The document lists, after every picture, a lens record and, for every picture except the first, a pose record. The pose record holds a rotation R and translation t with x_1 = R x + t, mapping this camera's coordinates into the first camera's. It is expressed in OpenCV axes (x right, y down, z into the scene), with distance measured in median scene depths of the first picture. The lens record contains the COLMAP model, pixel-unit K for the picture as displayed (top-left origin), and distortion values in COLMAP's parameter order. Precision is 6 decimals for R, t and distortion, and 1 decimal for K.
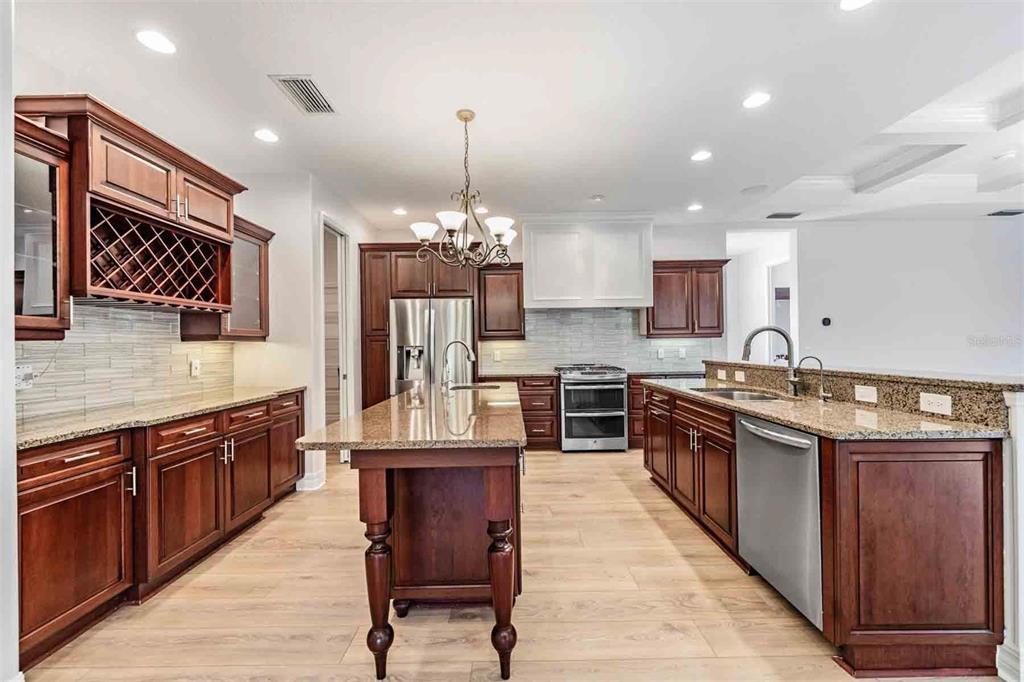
lens RADIAL K [[414.6, 0, 511.3], [0, 414.6, 344.0], [0, 0, 1]] dist [-0.000214, -0.001111]
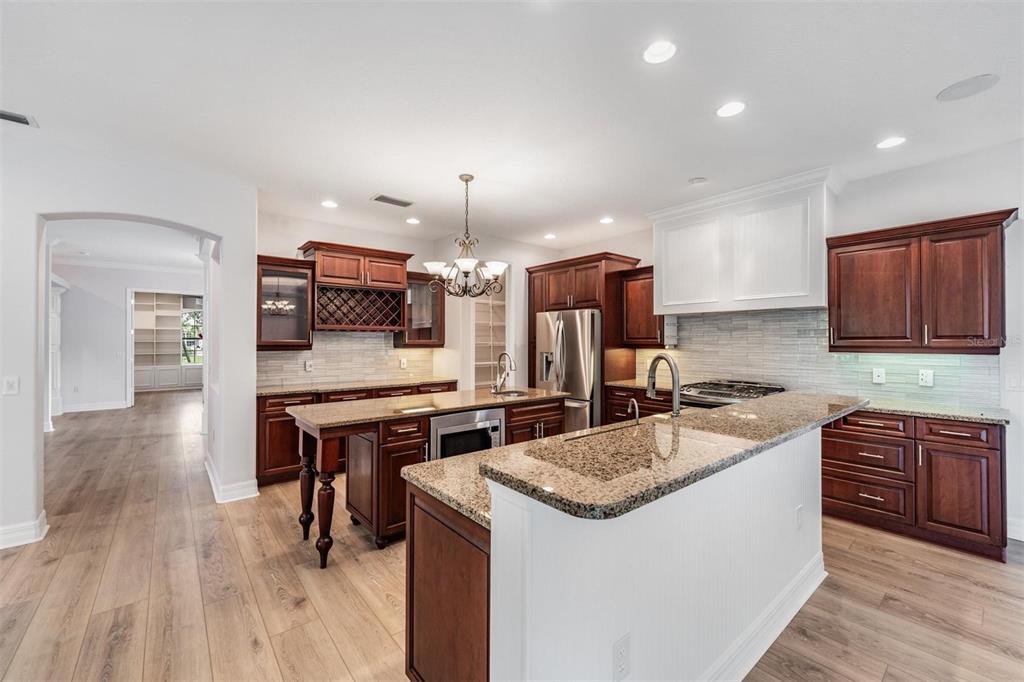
lens RADIAL K [[414.6, 0, 507.6], [0, 414.6, 337.8], [0, 0, 1]] dist [-0.000214, -0.001111]
pose [[0.628106, 0.006614, -0.778100, 0.584680], [-0.007096, 0.999971, 0.002771, -0.038815], [0.778096, 0.003781, 0.628135, 0.182378]]
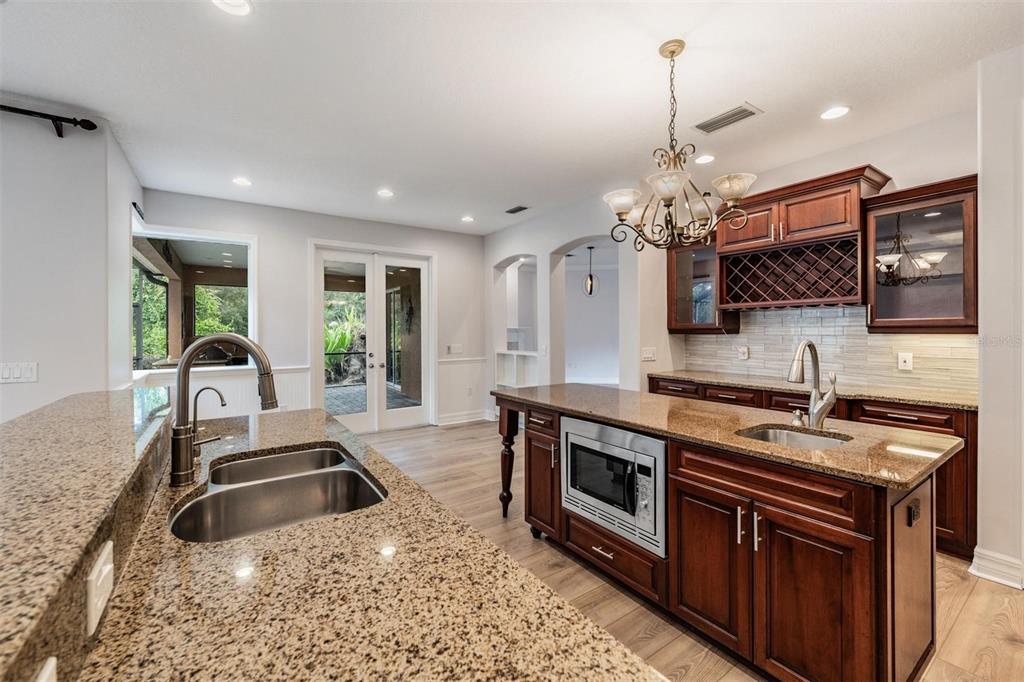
lens RADIAL K [[414.6, 0, 514.5], [0, 414.6, 332.3], [0, 0, 1]] dist [-0.000214, -0.001111]
pose [[-0.821901, 0.018539, -0.569328, 0.349515], [0.015890, 0.999827, 0.009619, -0.021901], [0.569409, -0.001141, -0.822054, 0.886731]]
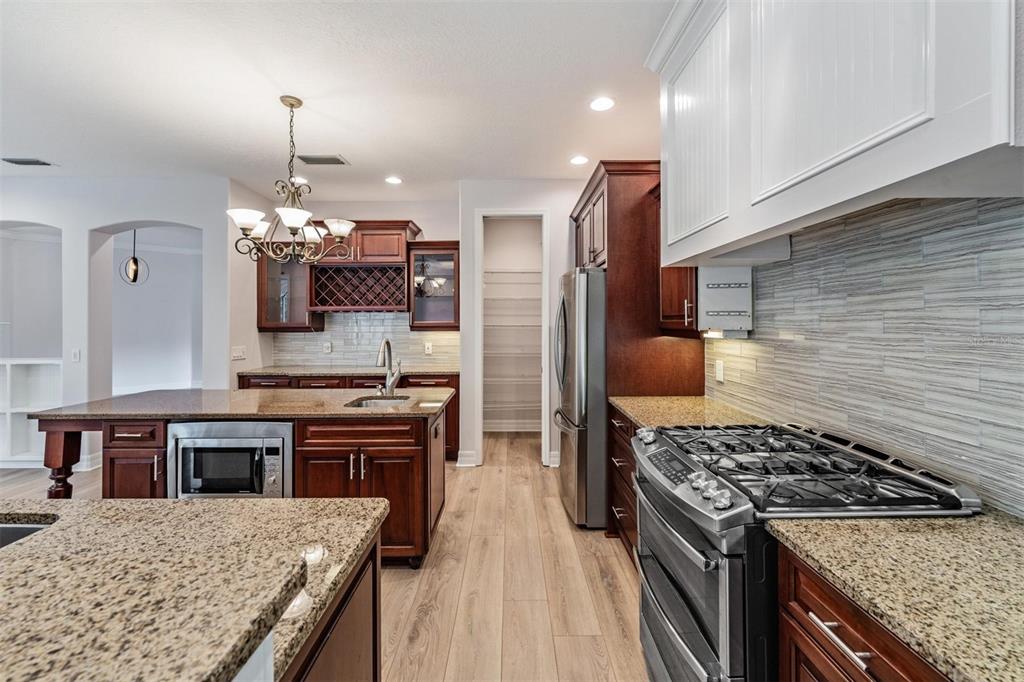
lens RADIAL K [[414.6, 0, 514.2], [0, 414.6, 321.4], [0, 0, 1]] dist [-0.000214, -0.001111]
pose [[0.010491, 0.010008, -0.999895, 0.505664], [0.002755, 0.999946, 0.010037, -0.037071], [0.999941, -0.002861, 0.010463, 0.903397]]
